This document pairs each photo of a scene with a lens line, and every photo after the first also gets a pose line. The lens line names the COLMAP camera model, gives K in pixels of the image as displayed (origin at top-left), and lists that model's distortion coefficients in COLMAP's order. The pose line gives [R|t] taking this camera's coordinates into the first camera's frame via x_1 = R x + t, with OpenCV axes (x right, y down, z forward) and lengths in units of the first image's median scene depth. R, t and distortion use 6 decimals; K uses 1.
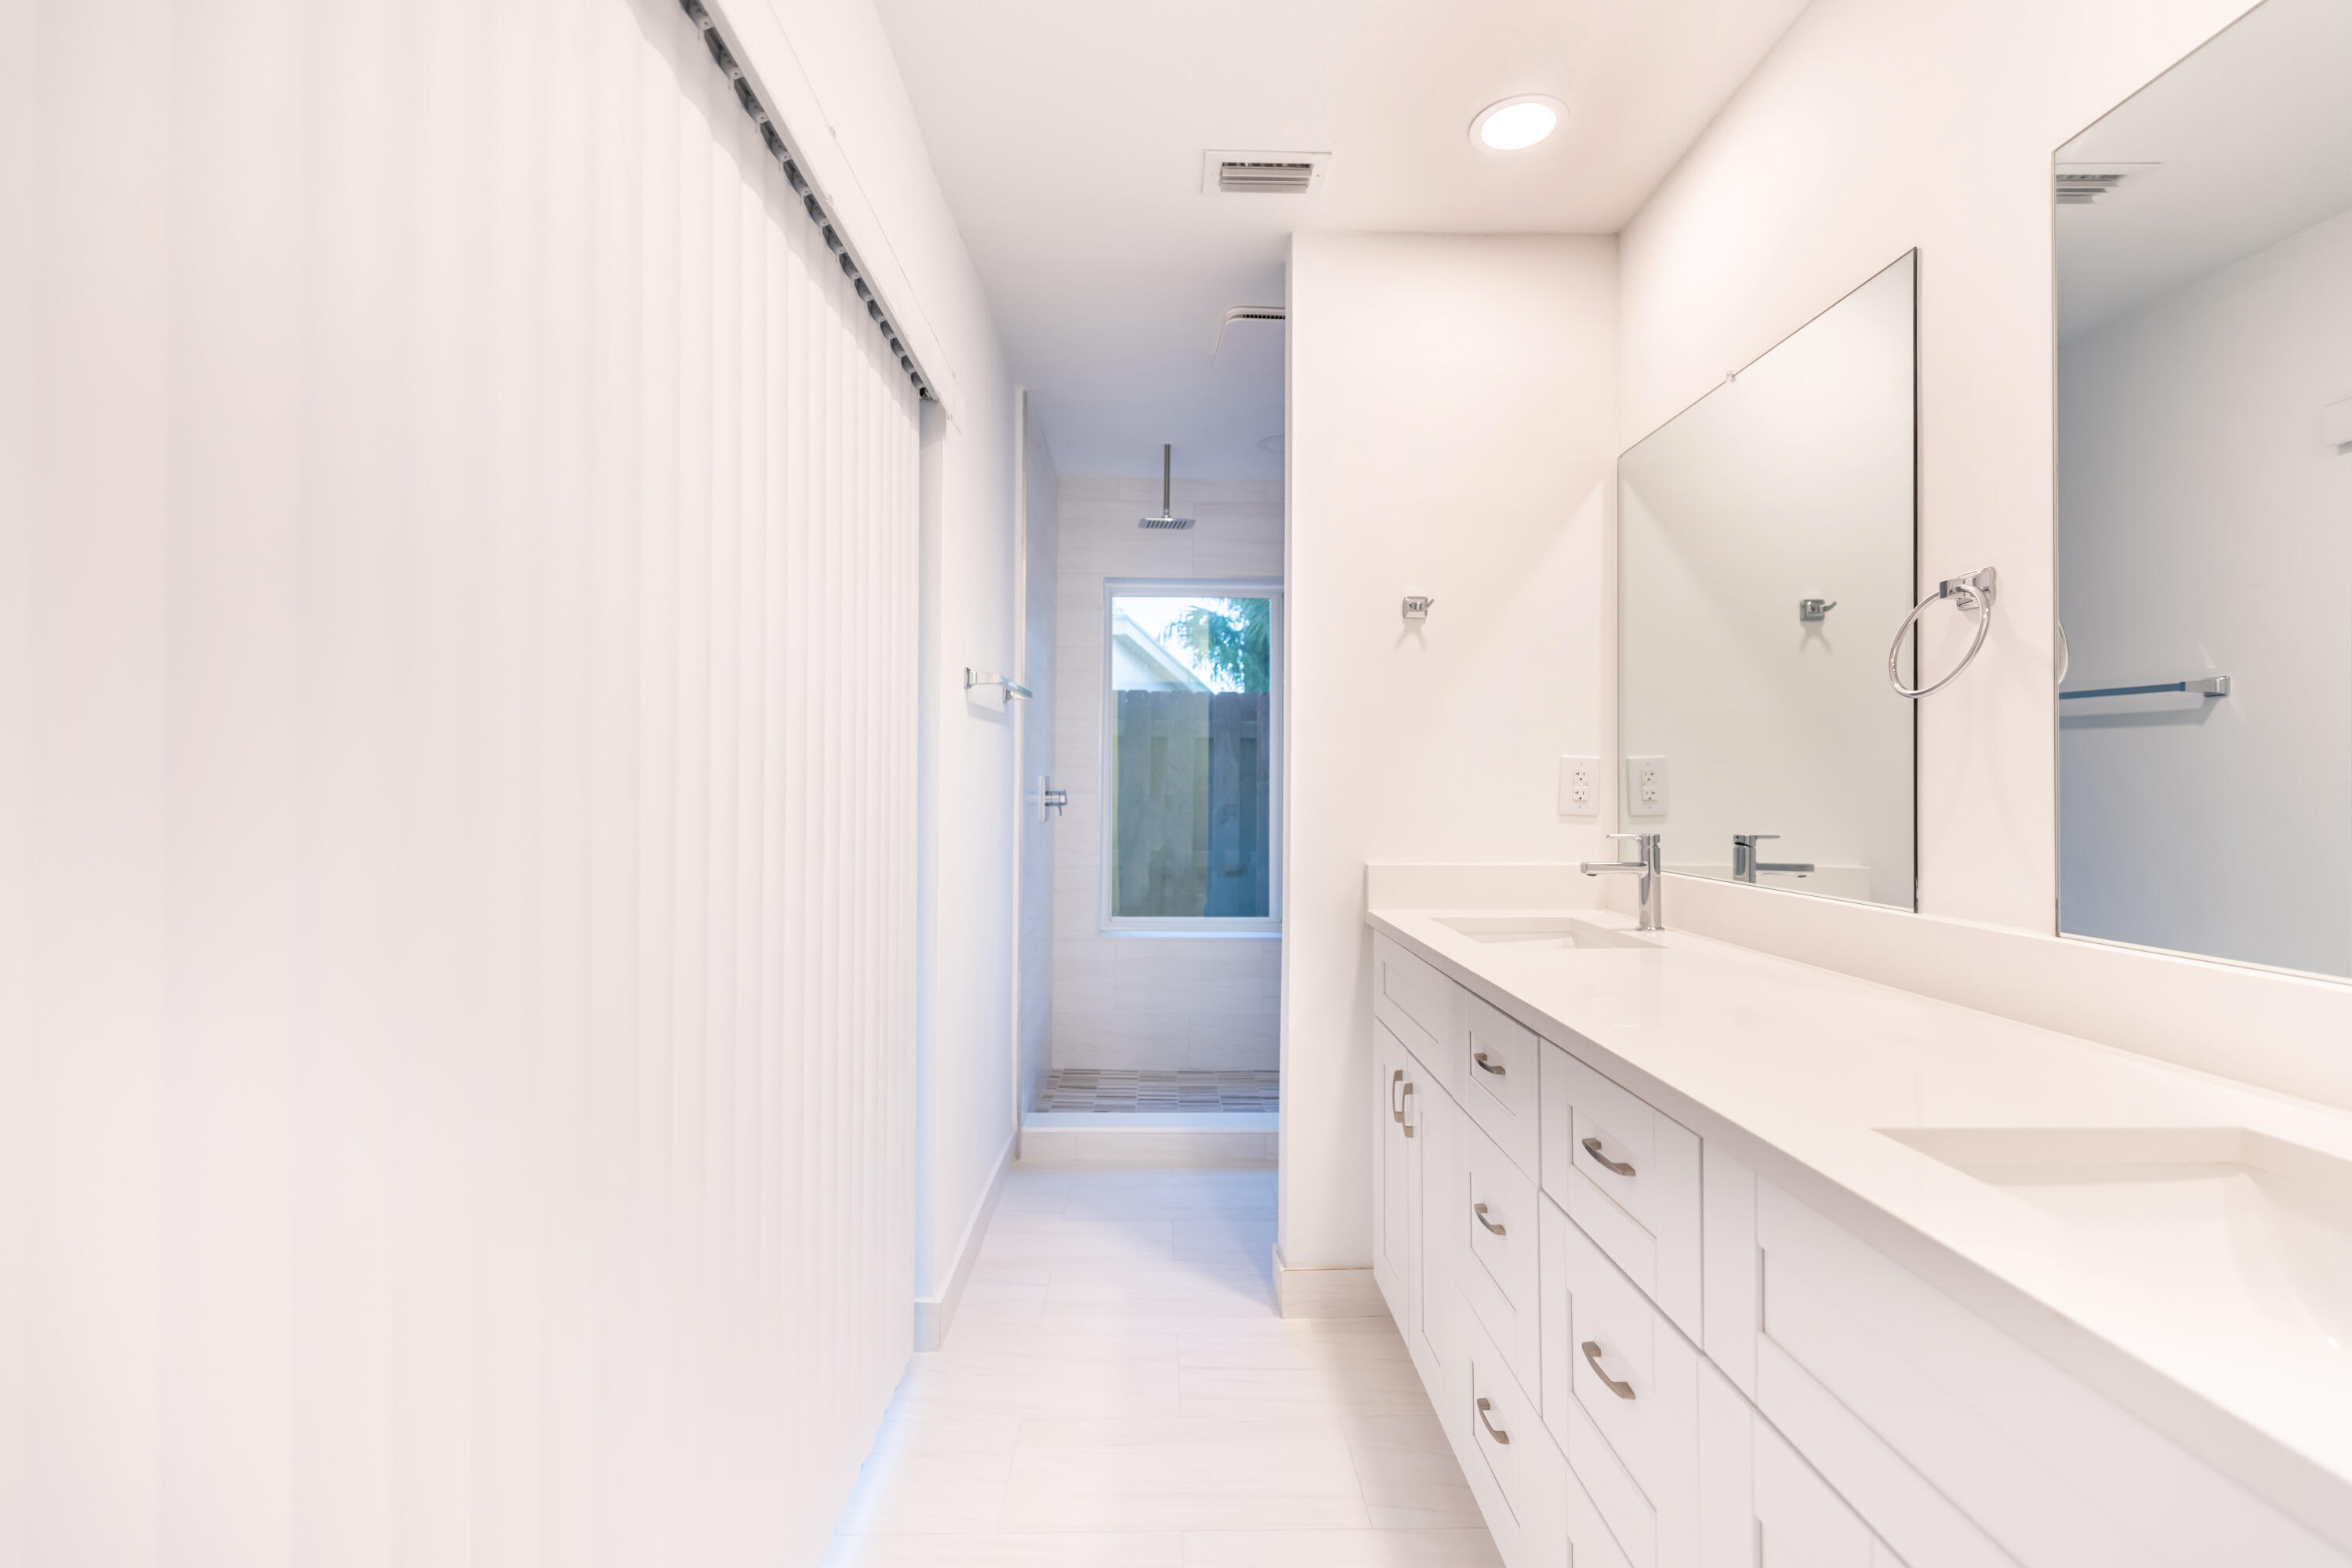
lens RADIAL K [[1042.5, 0, 1177.2], [0, 1042.5, 775.9], [0, 0, 1]] dist [0.002035, 0.000405]
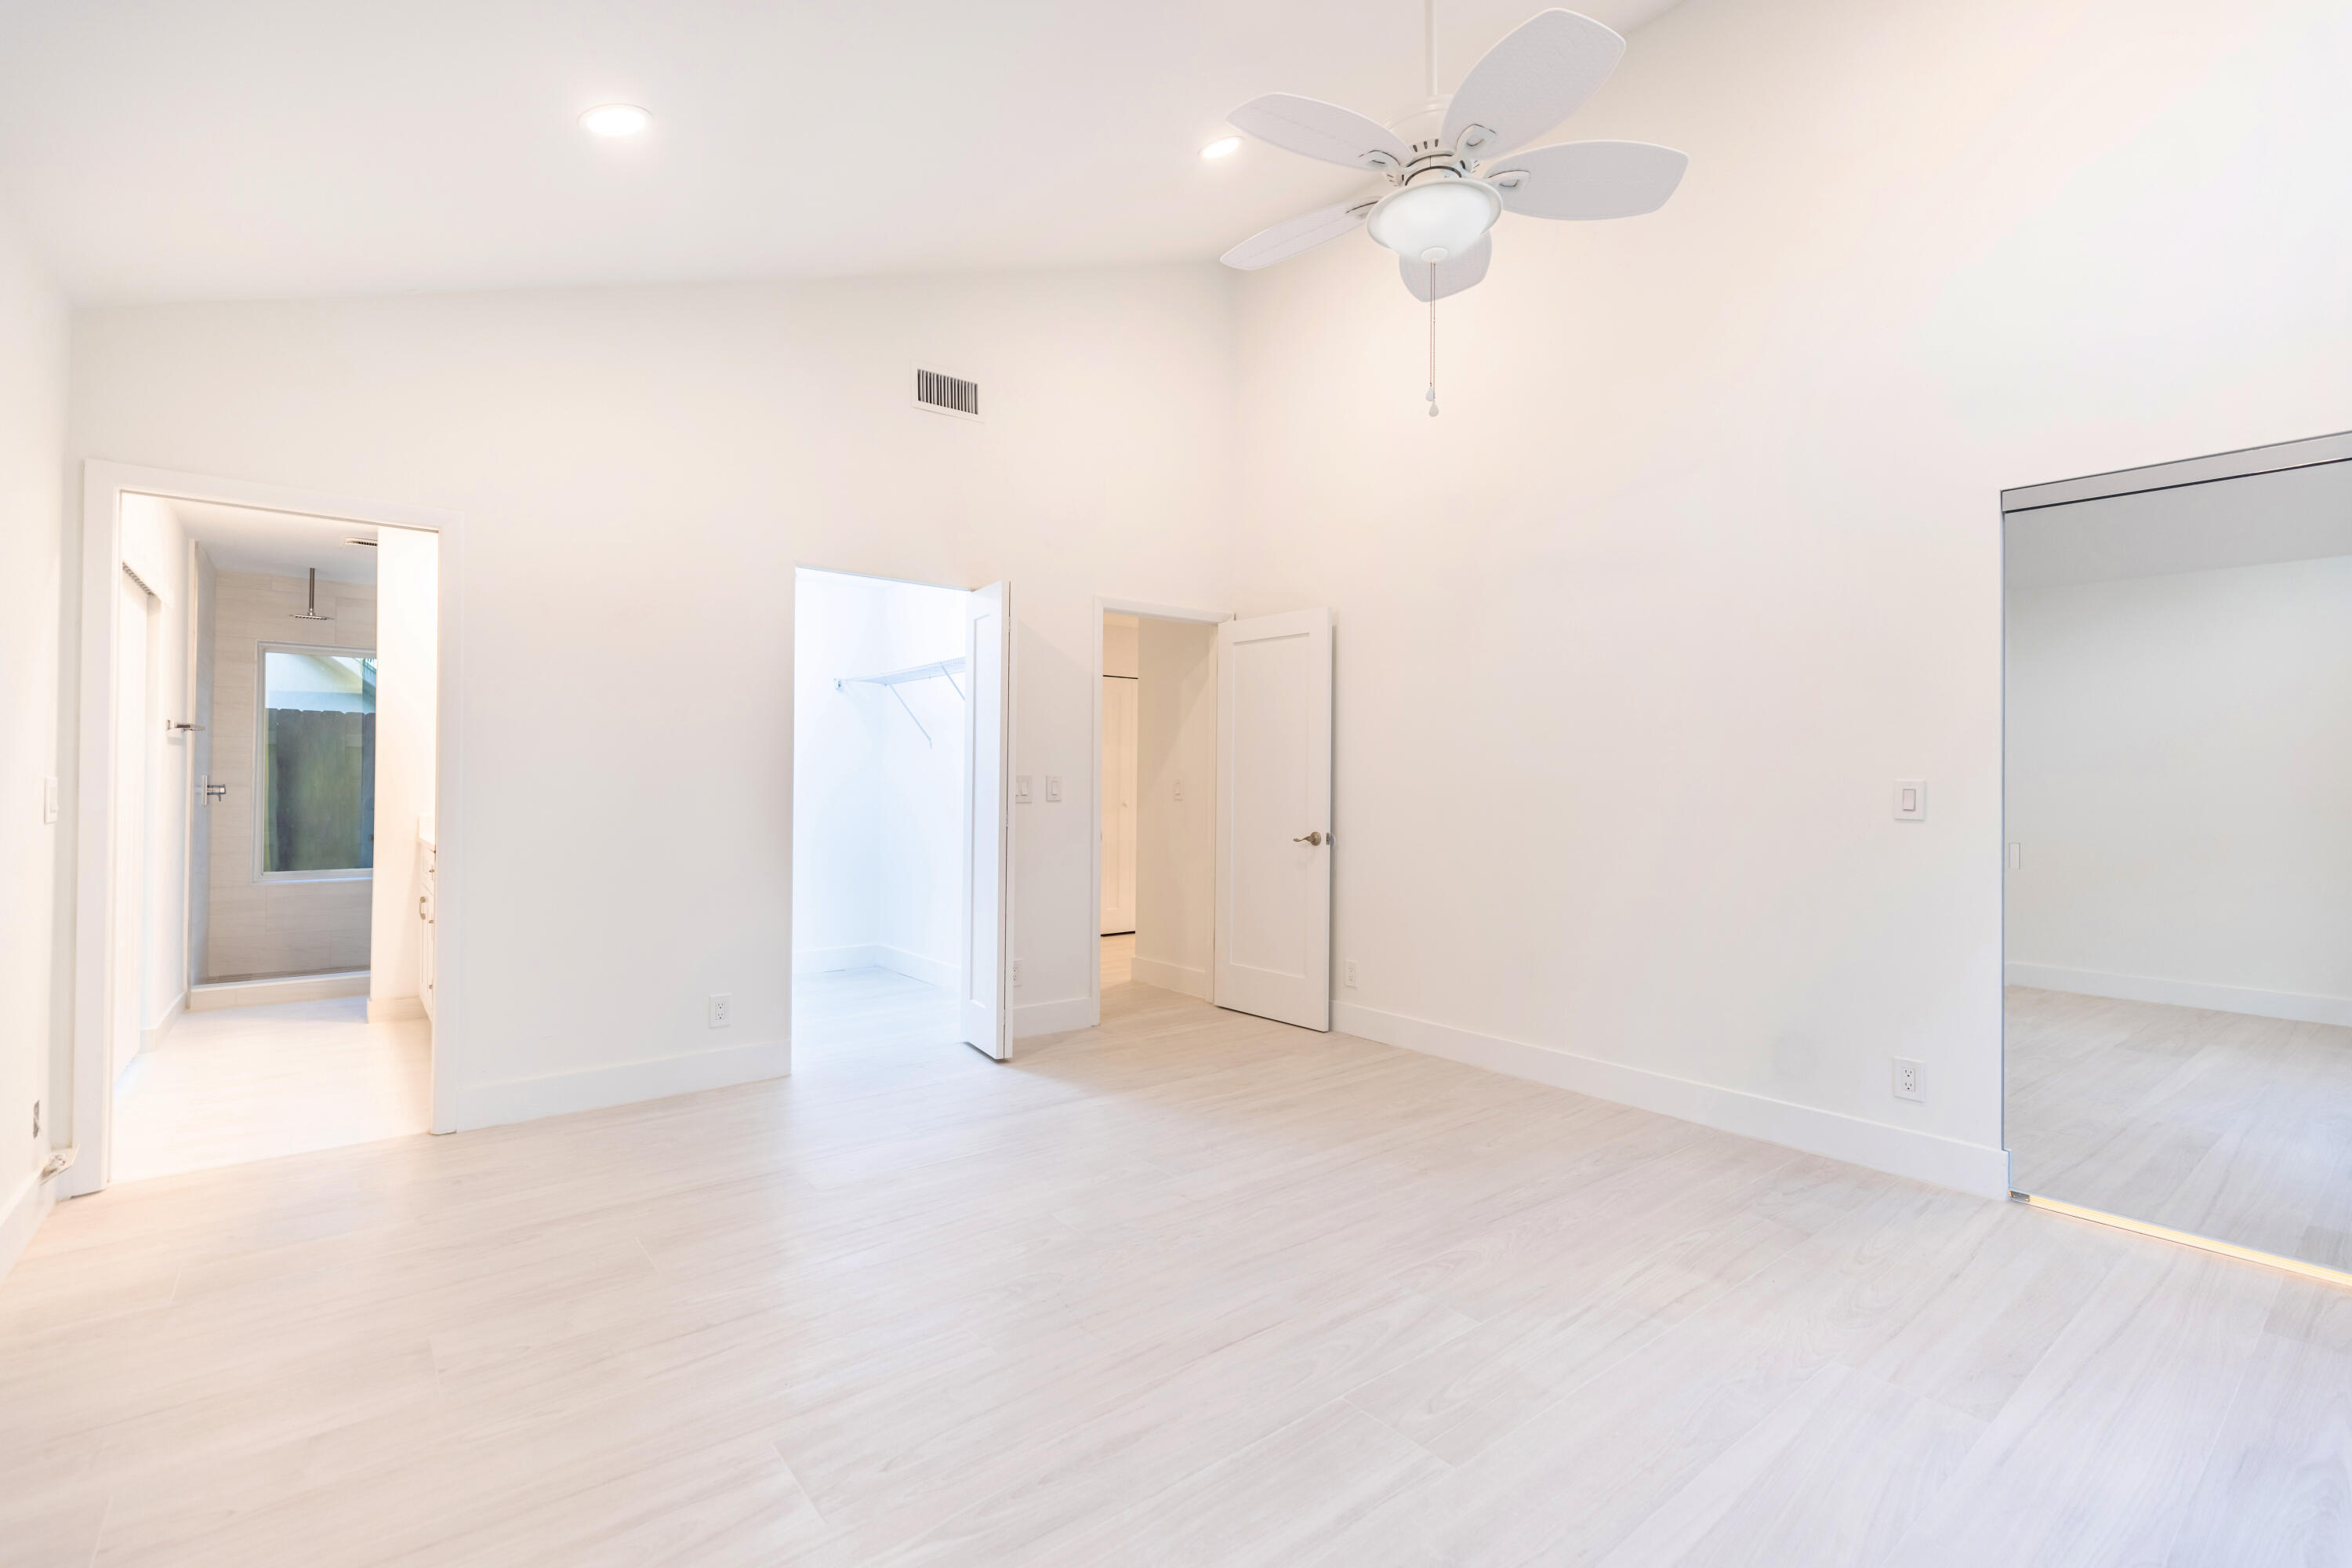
lens RADIAL K [[1042.5, 0, 1177.2], [0, 1042.5, 775.9], [0, 0, 1]] dist [0.002035, 0.000405]
pose [[0.789410, 0.004563, 0.613850, 0.062232], [-0.007692, 0.999967, 0.002459, -0.015111], [-0.613819, -0.006663, 0.789419, -1.196787]]
